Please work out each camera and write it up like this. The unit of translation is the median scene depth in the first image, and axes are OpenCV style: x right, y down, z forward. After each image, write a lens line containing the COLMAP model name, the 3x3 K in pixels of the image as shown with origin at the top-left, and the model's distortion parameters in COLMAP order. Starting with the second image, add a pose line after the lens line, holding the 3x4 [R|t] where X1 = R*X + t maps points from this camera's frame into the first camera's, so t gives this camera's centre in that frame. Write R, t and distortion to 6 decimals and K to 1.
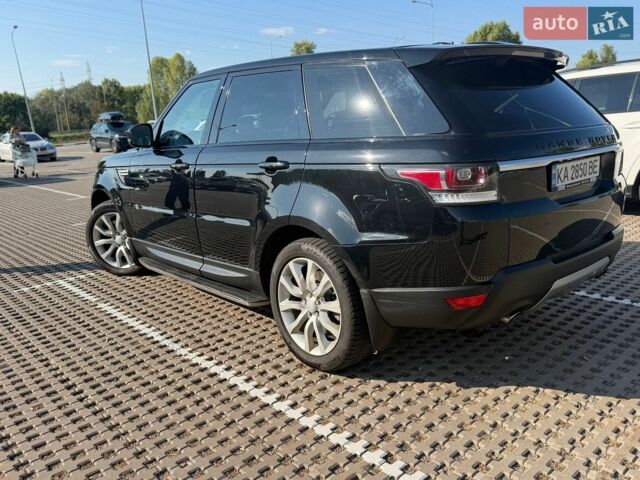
lens RADIAL K [[530.6, 0, 307.0], [0, 530.6, 240.6], [0, 0, 1]] dist [0.071268, -0.103981]
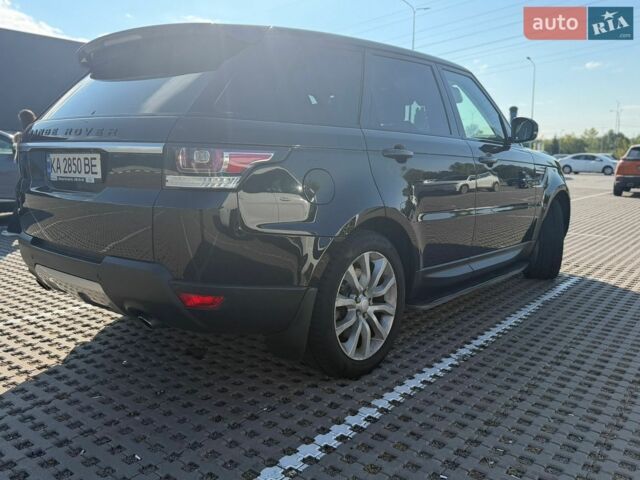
lens RADIAL K [[530.6, 0, 322.7], [0, 530.6, 241.9], [0, 0, 1]] dist [0.071268, -0.103981]
pose [[0.175898, 0.208541, -0.962066, 1.412798], [-0.233816, 0.958186, 0.164950, -0.243358], [0.956237, 0.195932, 0.217304, 1.173474]]
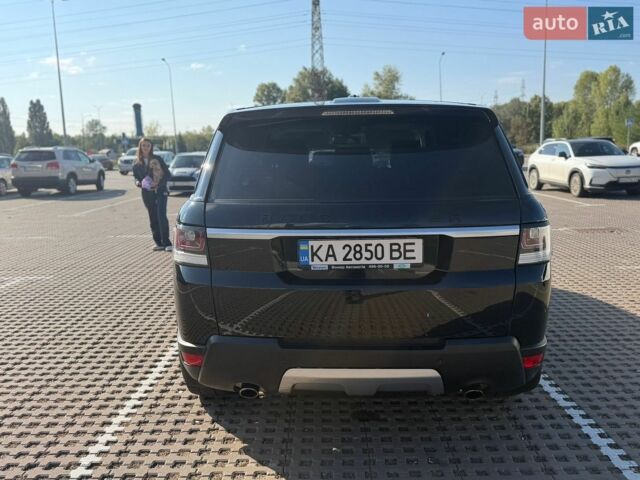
lens RADIAL K [[530.6, 0, 317.0], [0, 530.6, 237.0], [0, 0, 1]] dist [0.071268, -0.103981]
pose [[0.746461, 0.147274, -0.648927, 0.941583], [-0.169702, 0.985087, 0.028357, -0.156661], [0.643426, 0.088957, 0.760322, 0.301076]]
